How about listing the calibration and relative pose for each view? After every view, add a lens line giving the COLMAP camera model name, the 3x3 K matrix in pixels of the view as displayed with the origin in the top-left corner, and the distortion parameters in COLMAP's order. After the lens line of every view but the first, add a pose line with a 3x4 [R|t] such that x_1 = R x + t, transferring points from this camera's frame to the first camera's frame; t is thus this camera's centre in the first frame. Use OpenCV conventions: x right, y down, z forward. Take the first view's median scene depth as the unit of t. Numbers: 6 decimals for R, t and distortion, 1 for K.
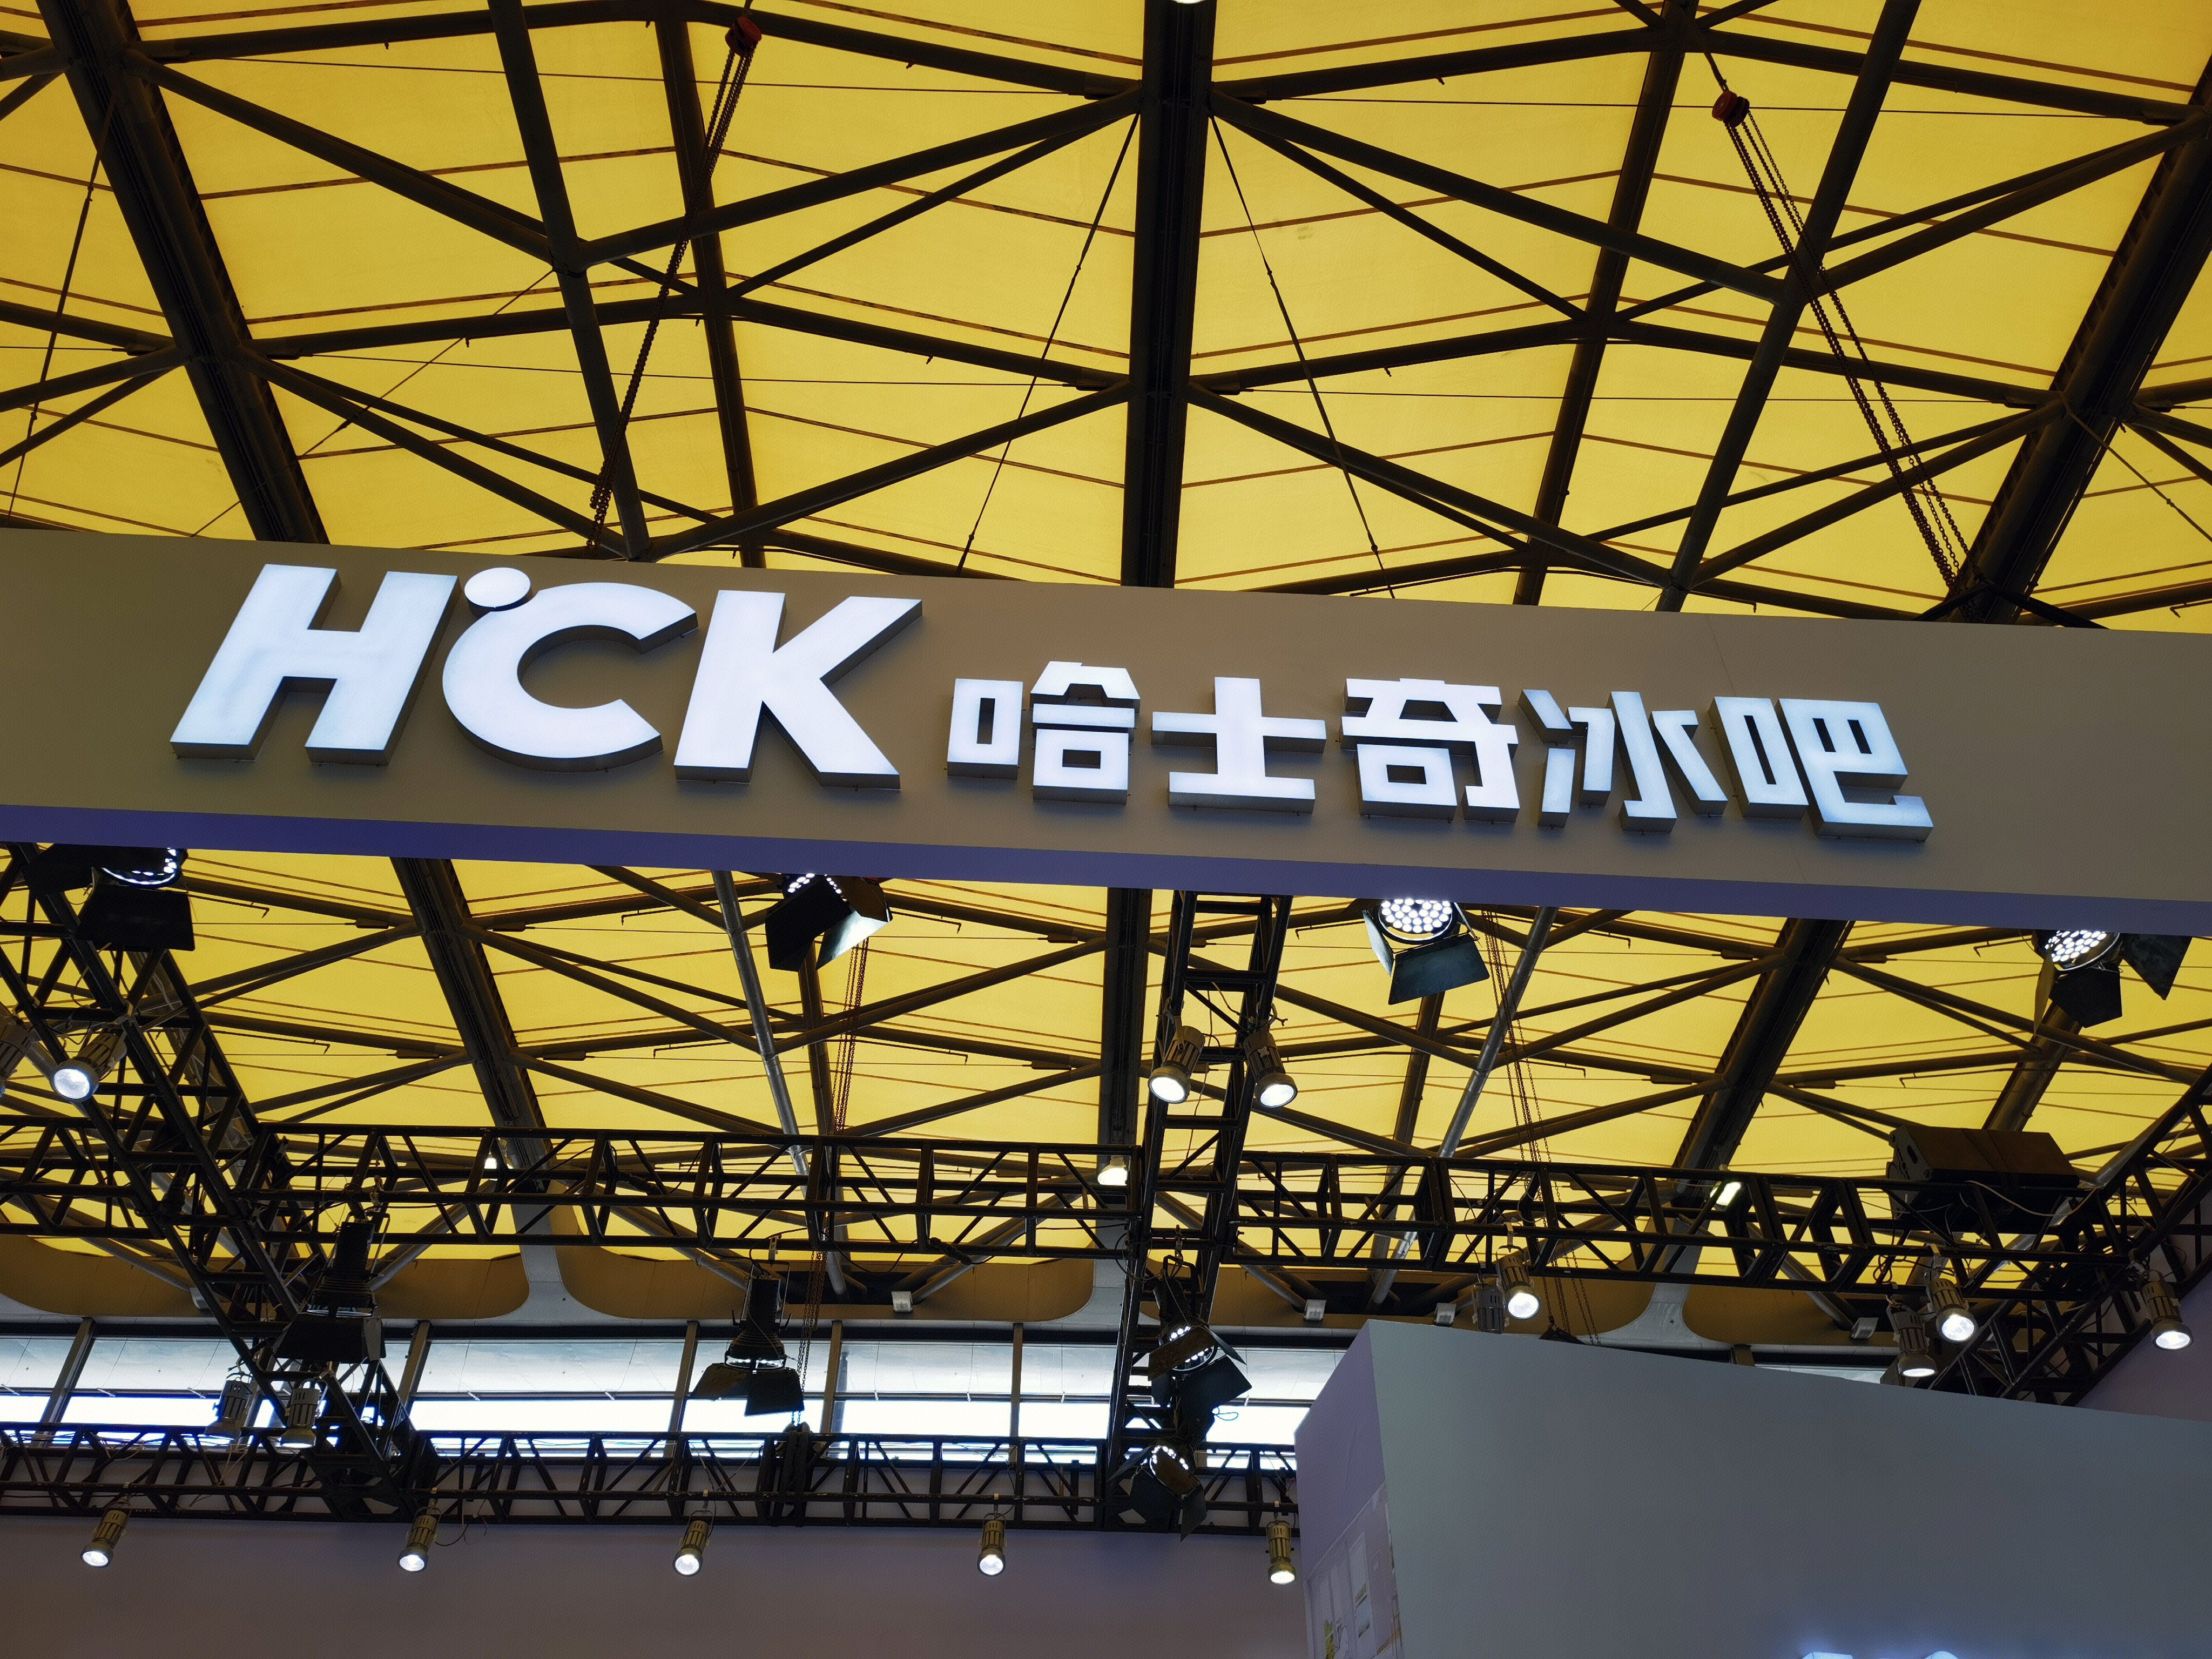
lens RADIAL K [[1718.4, 0, 1104.6], [0, 1718.4, 831.2], [0, 0, 1]] dist [0.080270, 0.005338]
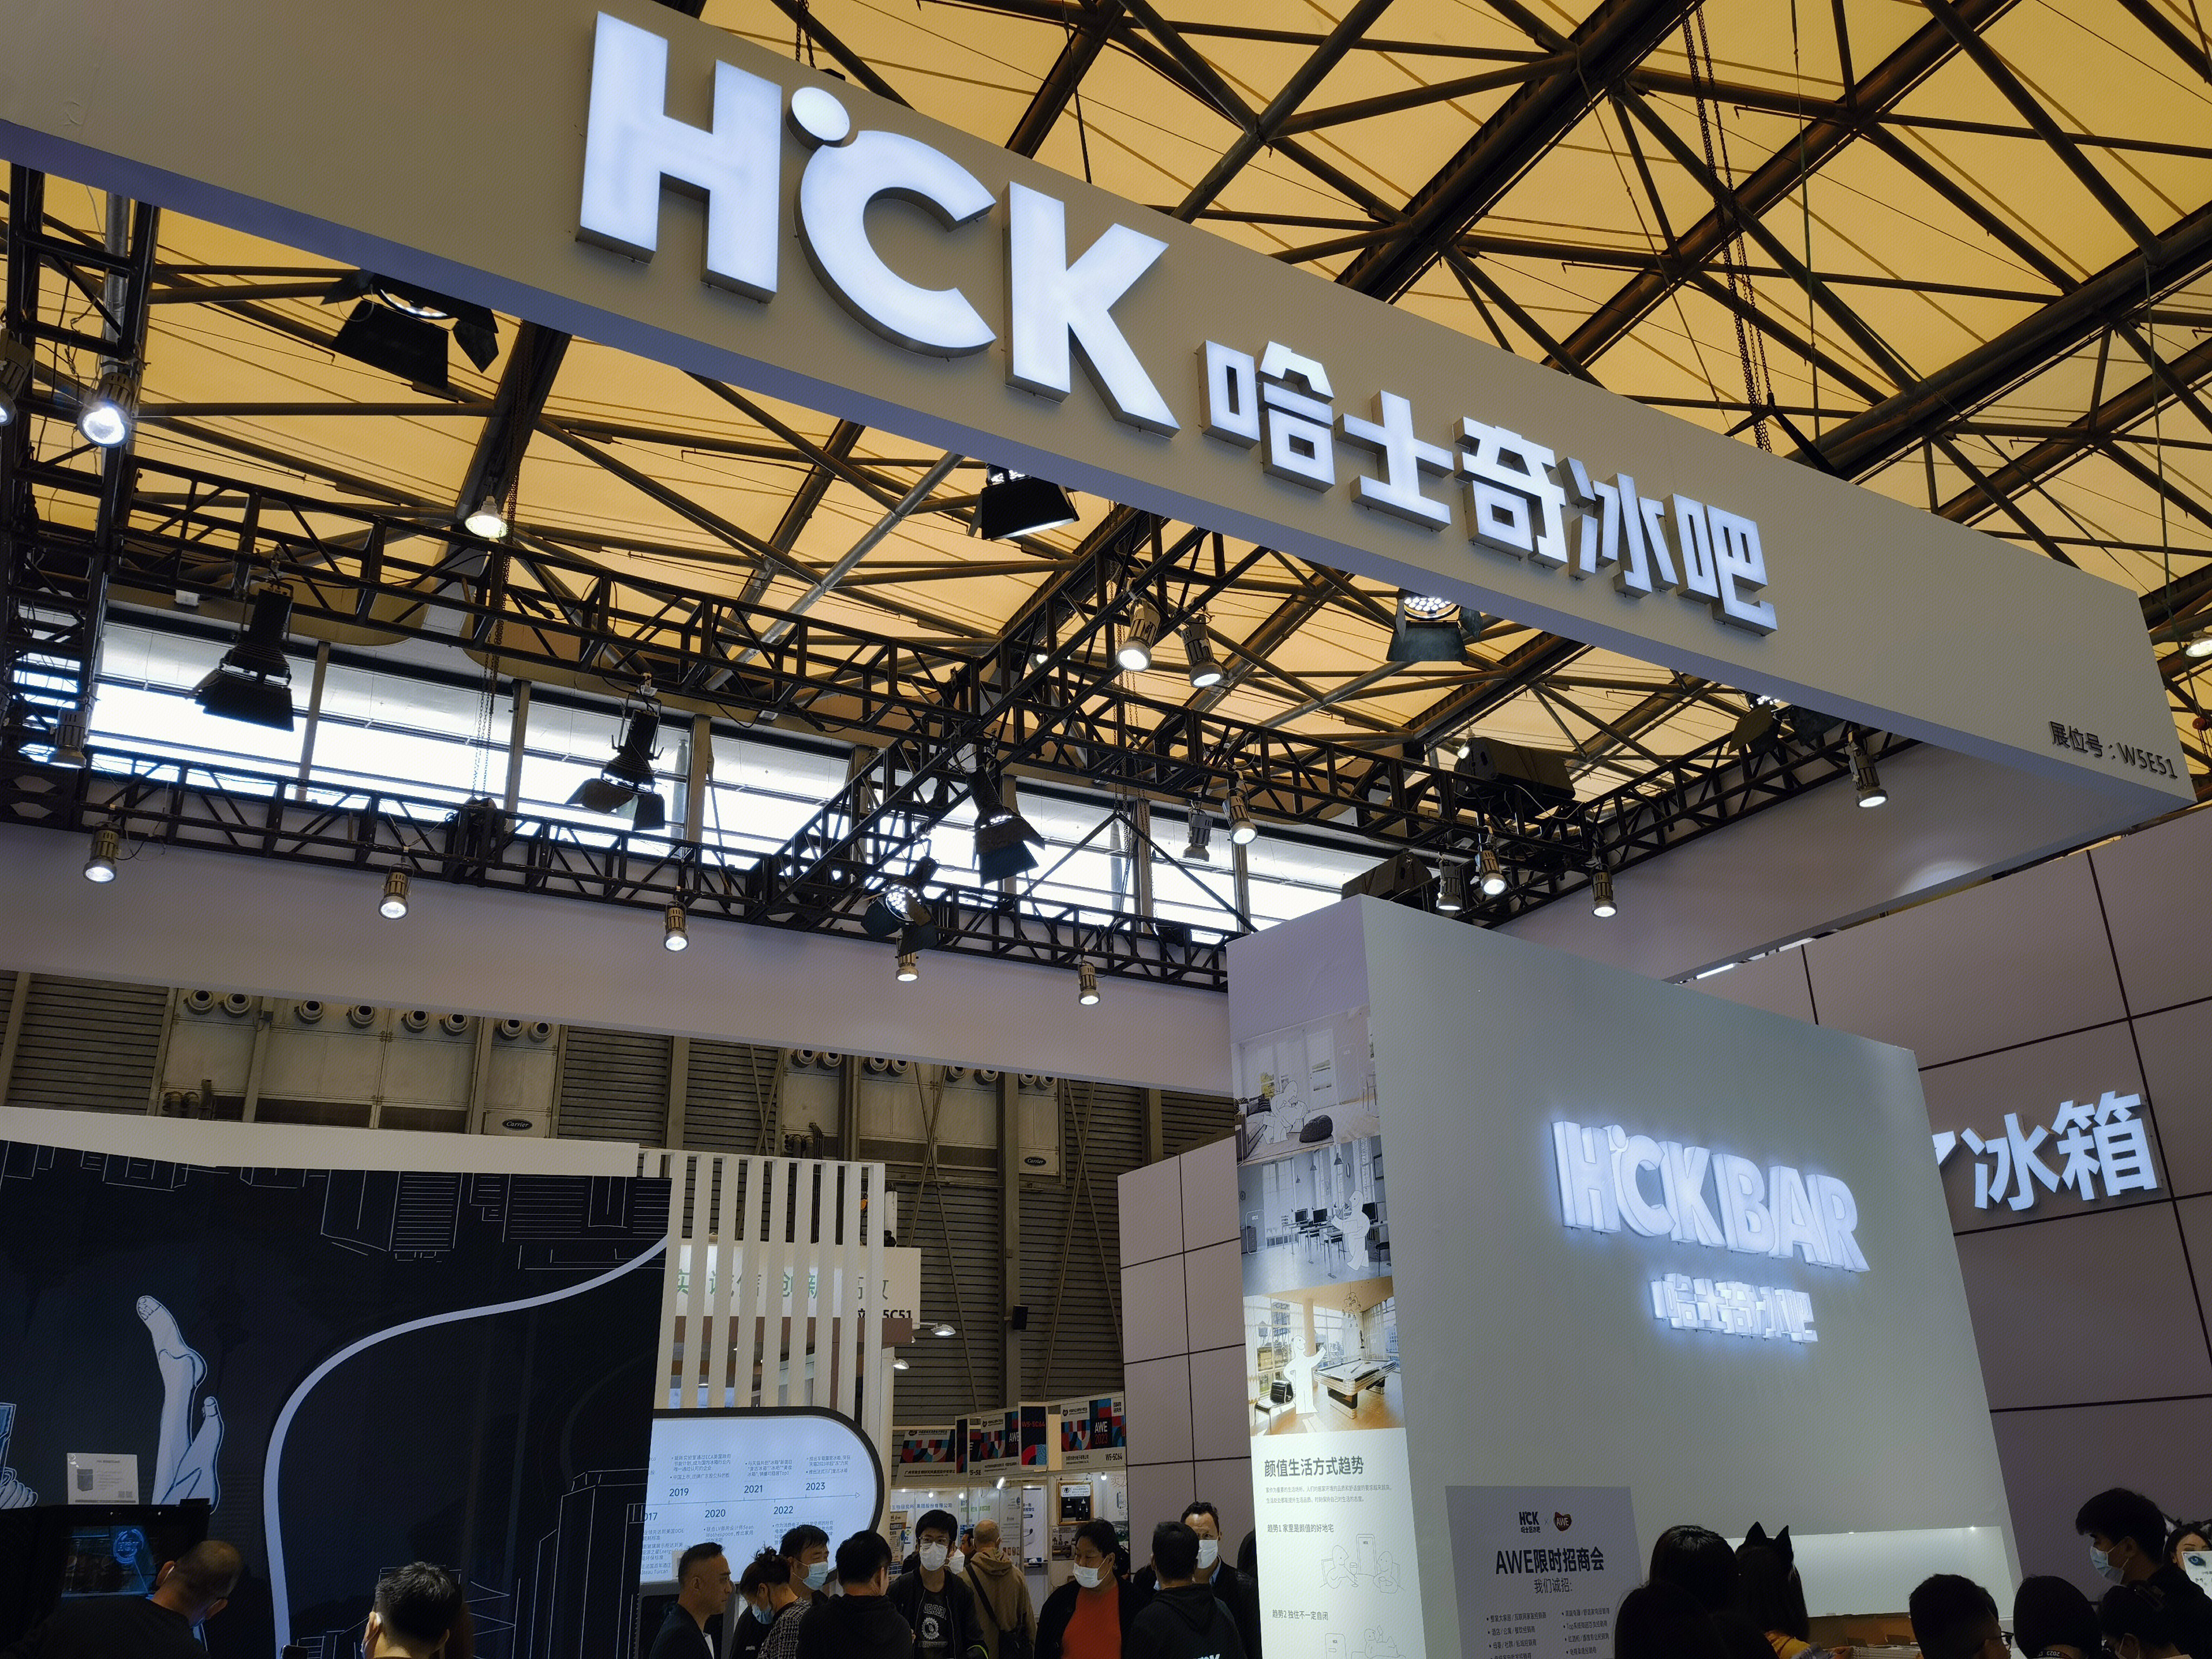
lens RADIAL K [[1718.4, 0, 1107.9], [0, 1718.4, 831.4], [0, 0, 1]] dist [0.080270, 0.005338]
pose [[0.885847, 0.140156, 0.442302, -0.621775], [-0.285232, 0.916377, 0.280884, -0.094384], [-0.365948, -0.374979, 0.851747, -0.094752]]
